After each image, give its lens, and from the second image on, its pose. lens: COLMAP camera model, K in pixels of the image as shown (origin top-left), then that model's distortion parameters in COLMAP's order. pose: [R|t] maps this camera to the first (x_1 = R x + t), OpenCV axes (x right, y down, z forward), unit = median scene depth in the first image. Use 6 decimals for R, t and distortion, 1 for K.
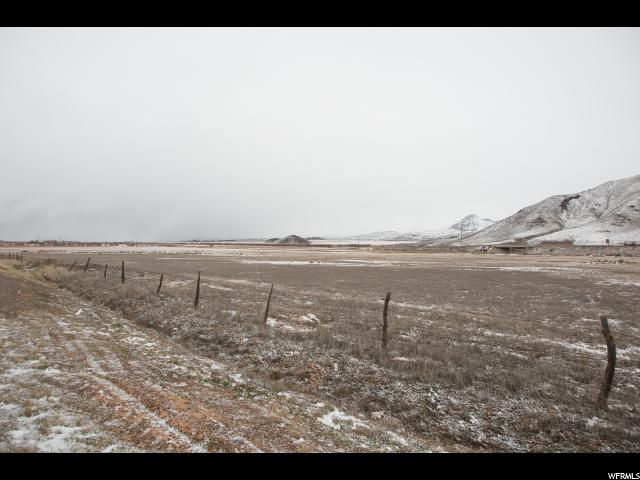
lens RADIAL K [[440.4, 0, 321.0], [0, 440.4, 236.8], [0, 0, 1]] dist [-0.092341, 0.065042]
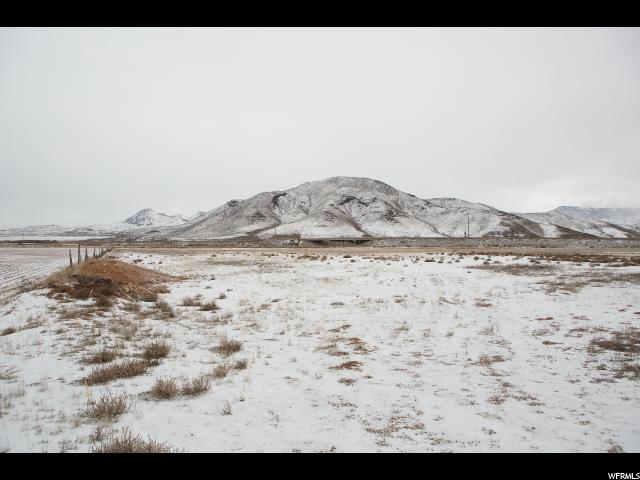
lens RADIAL K [[440.4, 0, 304.2], [0, 440.4, 251.1], [0, 0, 1]] dist [-0.092341, 0.065042]
pose [[0.738428, -0.027833, 0.673758, -1.599318], [-0.001949, 0.999056, 0.043408, 0.031013], [-0.674330, -0.033367, 0.737676, 1.725319]]
